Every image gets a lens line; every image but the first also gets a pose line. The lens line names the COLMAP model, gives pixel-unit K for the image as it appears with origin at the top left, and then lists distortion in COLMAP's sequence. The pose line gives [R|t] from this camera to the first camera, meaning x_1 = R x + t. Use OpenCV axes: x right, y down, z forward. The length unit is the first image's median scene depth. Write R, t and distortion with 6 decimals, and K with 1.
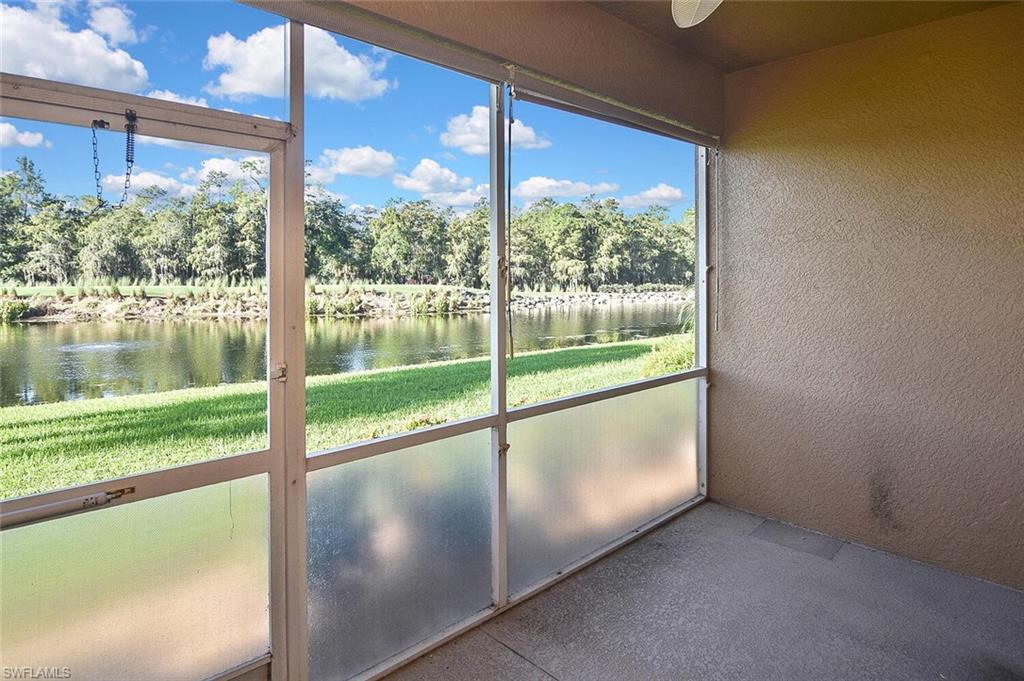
lens RADIAL K [[574.9, 0, 506.8], [0, 574.9, 280.2], [0, 0, 1]] dist [-0.004937, -0.006006]
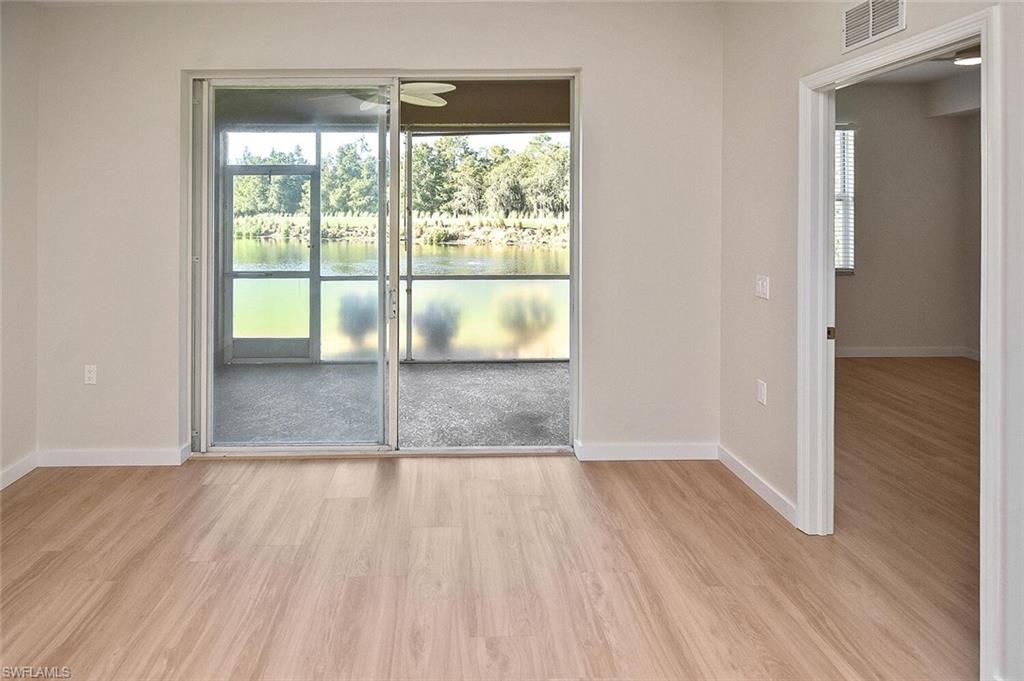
lens RADIAL K [[589.5, 0, 446.3], [0, 589.5, 211.9], [0, 0, 1]] dist [0.019080, -0.003023]
pose [[0.736823, 0.003813, -0.676075, 0.107204], [-0.006988, 0.999974, -0.001975, -0.000961], [0.676050, 0.006179, 0.736830, -0.040345]]
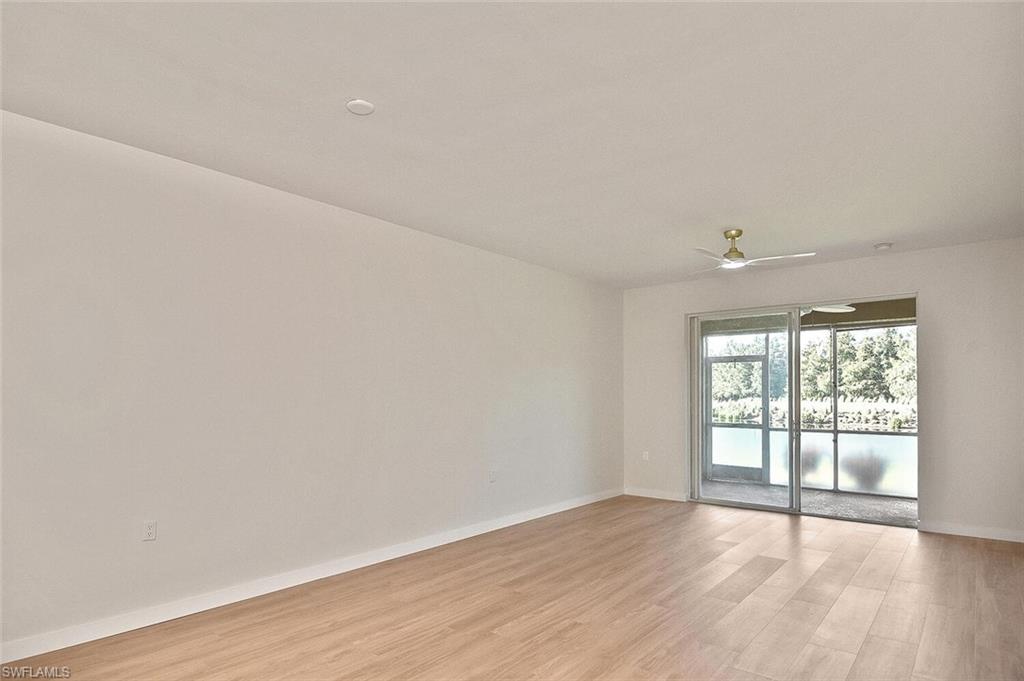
lens RADIAL K [[589.5, 0, 526.7], [0, 589.5, 387.7], [0, 0, 1]] dist [0.019080, -0.003023]
pose [[0.167886, -0.009678, -0.985759, 0.190099], [-0.013525, 0.999835, -0.012120, 0.003929], [0.985714, 0.015367, 0.167727, -0.081248]]
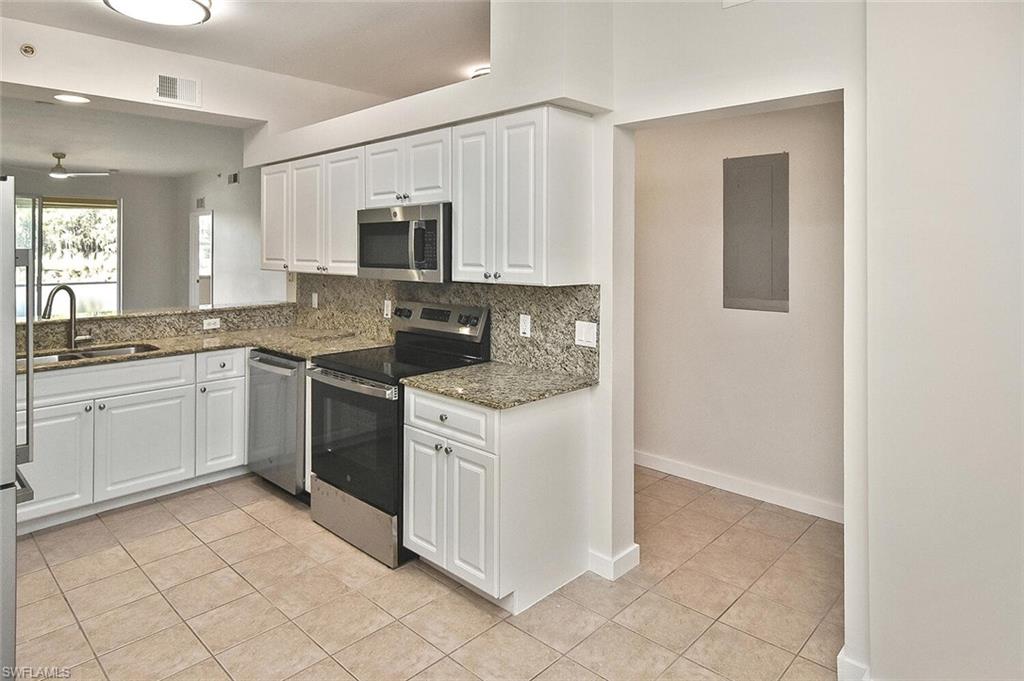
lens RADIAL K [[623.3, 0, 490.9], [0, 623.3, 244.0], [0, 0, 1]] dist [-0.009731, 0.005842]
pose [[0.999703, 0.002192, 0.024268, 0.210009], [-0.001723, 0.999811, -0.019358, 0.001530], [-0.024306, 0.019311, 0.999518, -0.224674]]
